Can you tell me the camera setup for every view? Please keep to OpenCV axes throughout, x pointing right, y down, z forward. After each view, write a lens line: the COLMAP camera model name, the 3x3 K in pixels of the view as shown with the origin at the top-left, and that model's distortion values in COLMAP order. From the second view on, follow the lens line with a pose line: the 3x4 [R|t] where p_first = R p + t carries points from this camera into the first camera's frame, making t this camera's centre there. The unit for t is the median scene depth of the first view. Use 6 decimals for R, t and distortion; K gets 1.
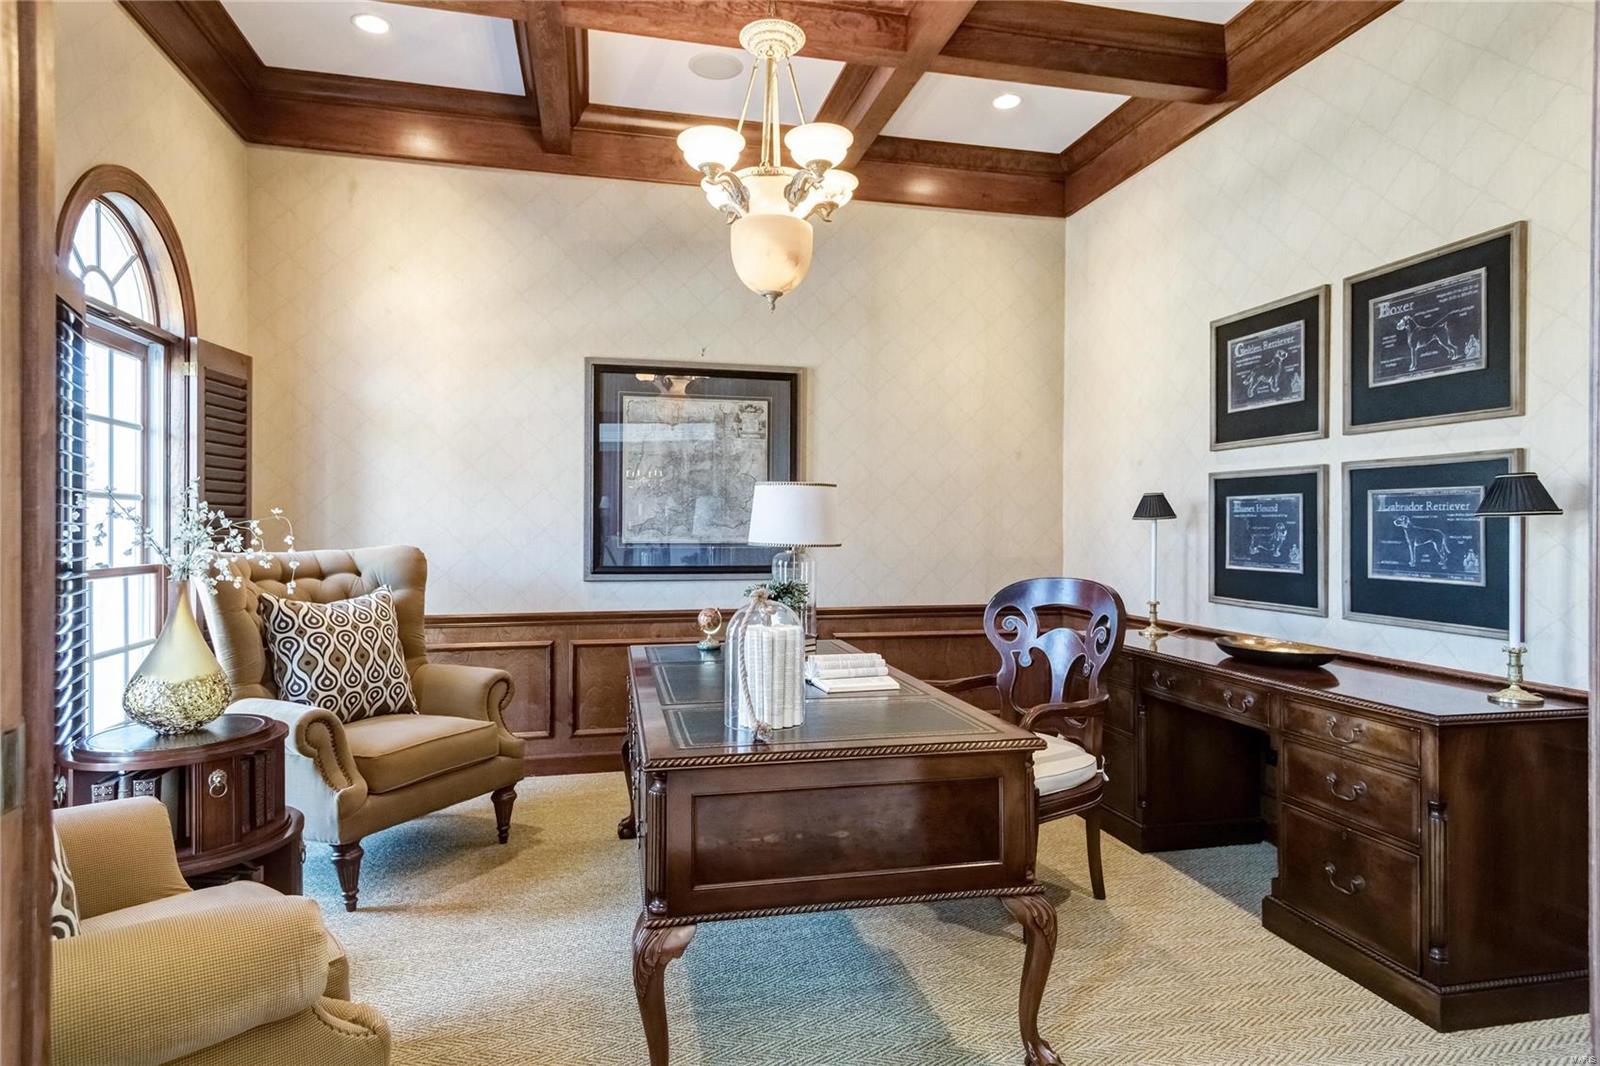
lens RADIAL K [[924.2, 0, 795.9], [0, 924.2, 530.4], [0, 0, 1]] dist [0.024155, -0.001622]
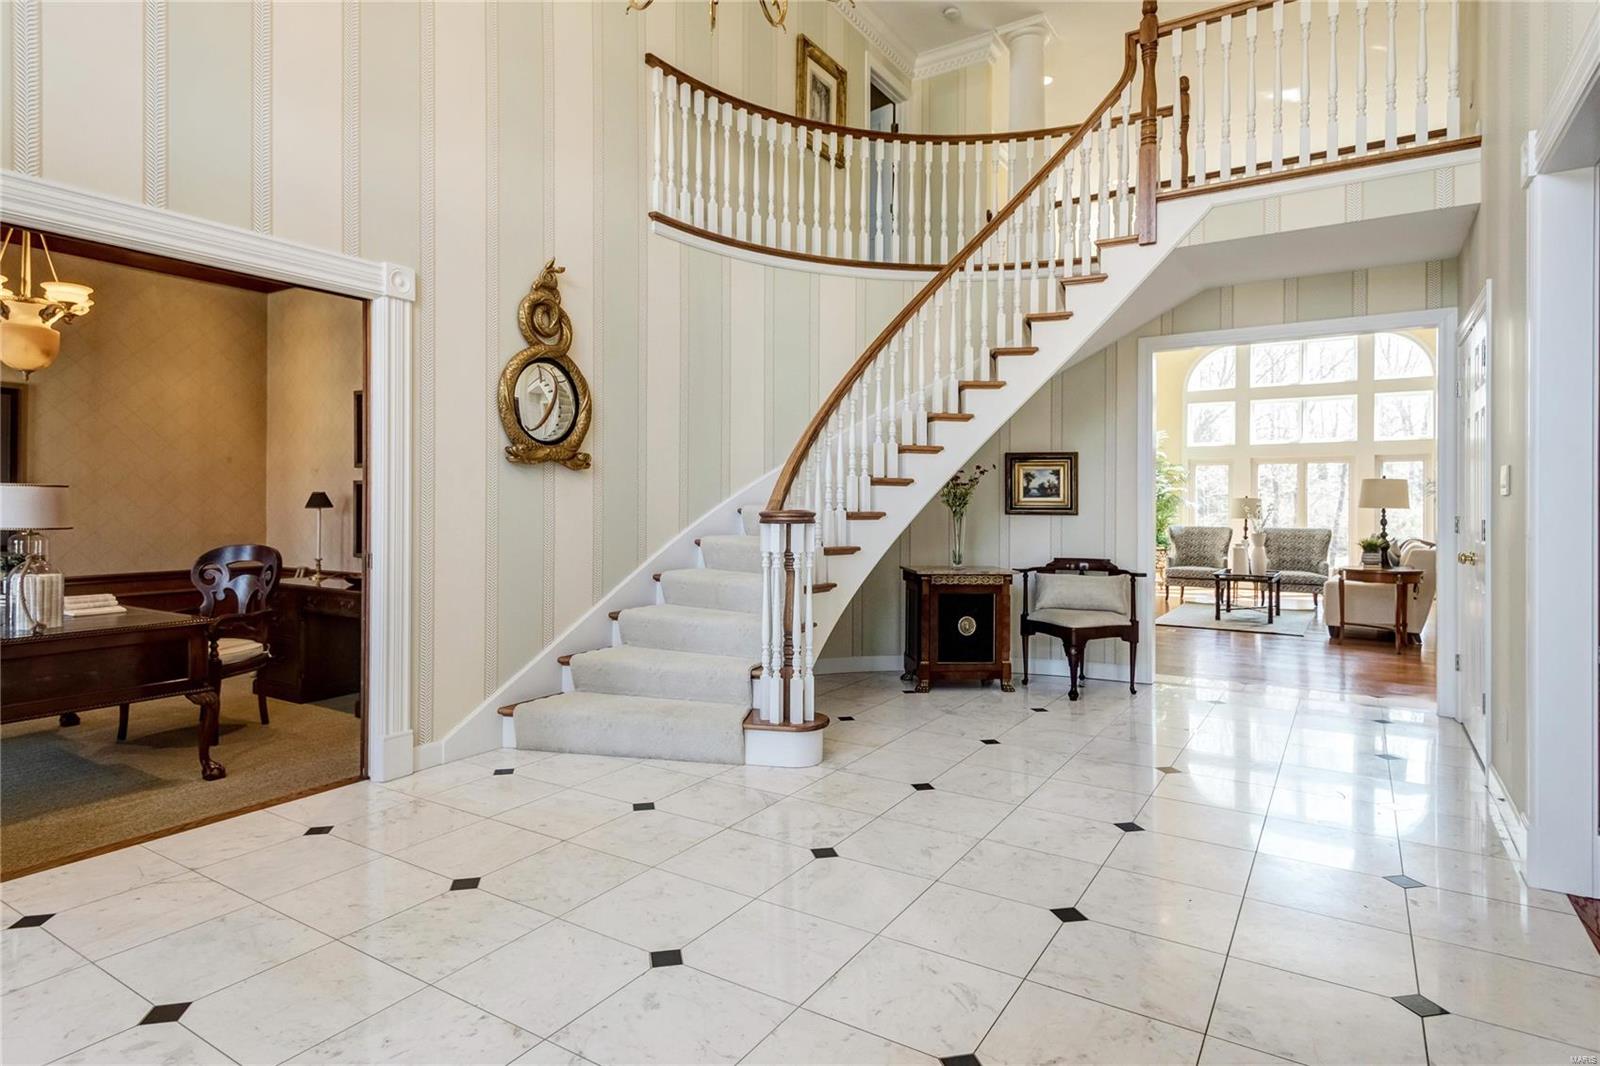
lens RADIAL K [[859.3, 0, 784.9], [0, 859.3, 502.3], [0, 0, 1]] dist [0.014069, -0.003847]
pose [[0.712504, 0.004540, 0.701654, -0.115359], [-0.003425, 0.999990, -0.002993, -0.025009], [-0.701660, -0.000270, 0.712512, -0.796830]]
